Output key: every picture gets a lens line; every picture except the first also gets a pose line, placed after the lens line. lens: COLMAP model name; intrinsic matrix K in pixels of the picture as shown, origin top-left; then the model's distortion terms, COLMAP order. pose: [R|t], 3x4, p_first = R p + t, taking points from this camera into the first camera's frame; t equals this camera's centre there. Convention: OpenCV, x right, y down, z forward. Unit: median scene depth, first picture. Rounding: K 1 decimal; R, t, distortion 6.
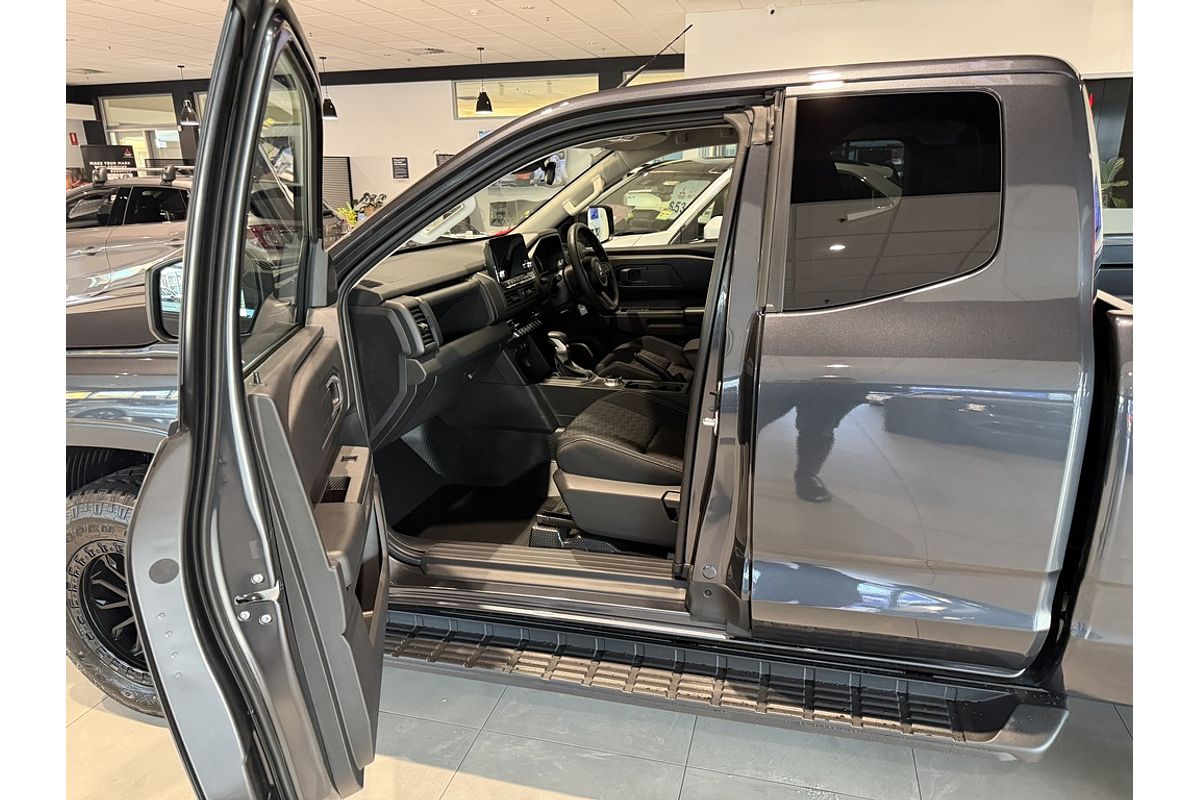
lens RADIAL K [[756.3, 0, 600.0], [0, 756.3, 400.0], [0, 0, 1]] dist [0.092112, -0.179361]
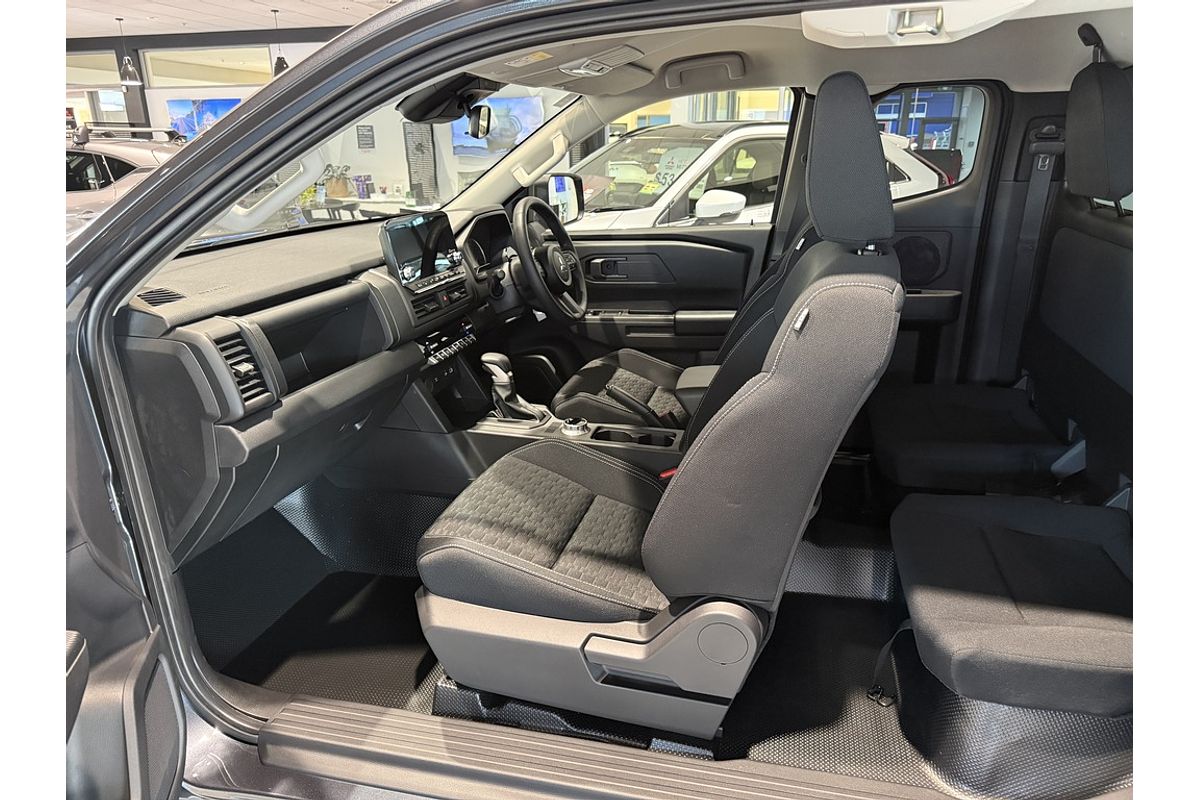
lens RADIAL K [[725.8, 0, 600.0], [0, 725.8, 400.0], [0, 0, 1]] dist [0.049789, -0.063190]
pose [[0.999841, 0.002577, 0.017641, 0.027483], [-0.003328, 0.999084, 0.042658, -0.074238], [-0.017515, -0.042710, 0.998934, 0.317244]]
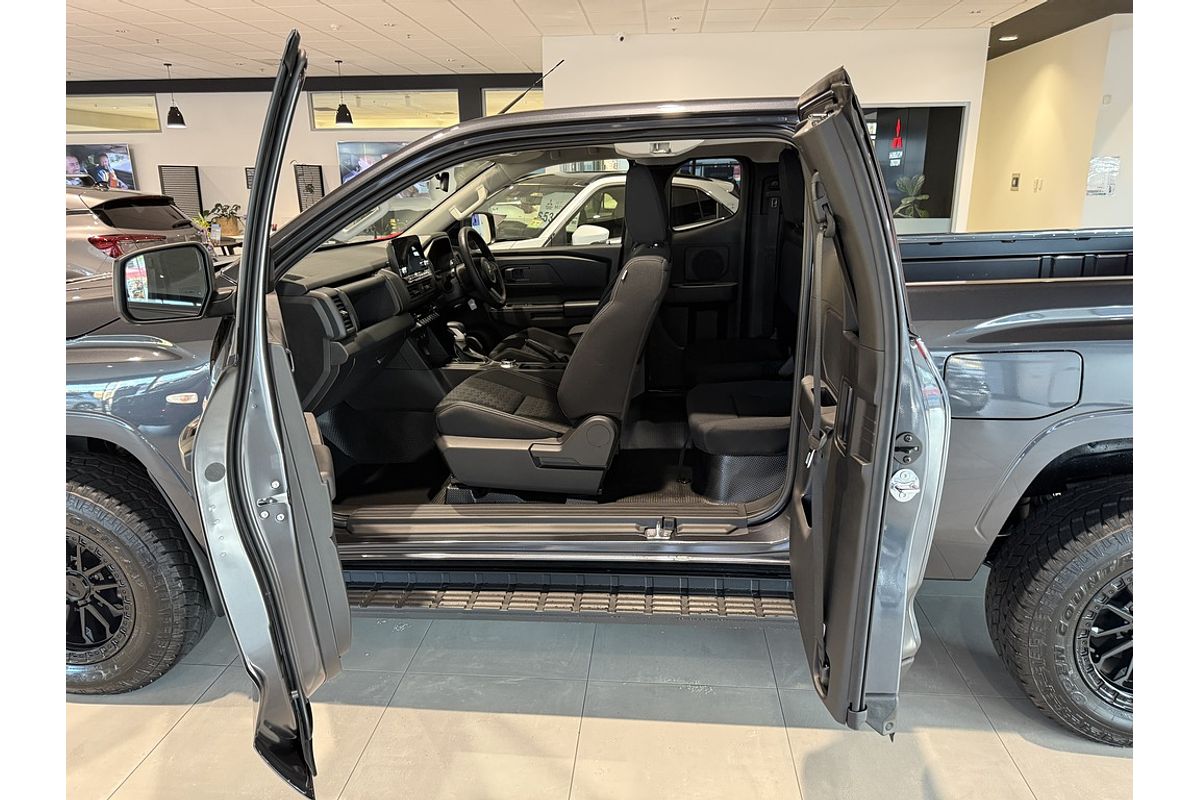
lens RADIAL K [[756.3, 0, 600.0], [0, 756.3, 400.0], [0, 0, 1]] dist [0.092112, -0.179361]
pose [[0.983334, -0.039059, 0.177561, -0.048164], [0.042242, 0.999007, -0.014180, 0.048983], [-0.176831, 0.021445, 0.984008, -0.139476]]
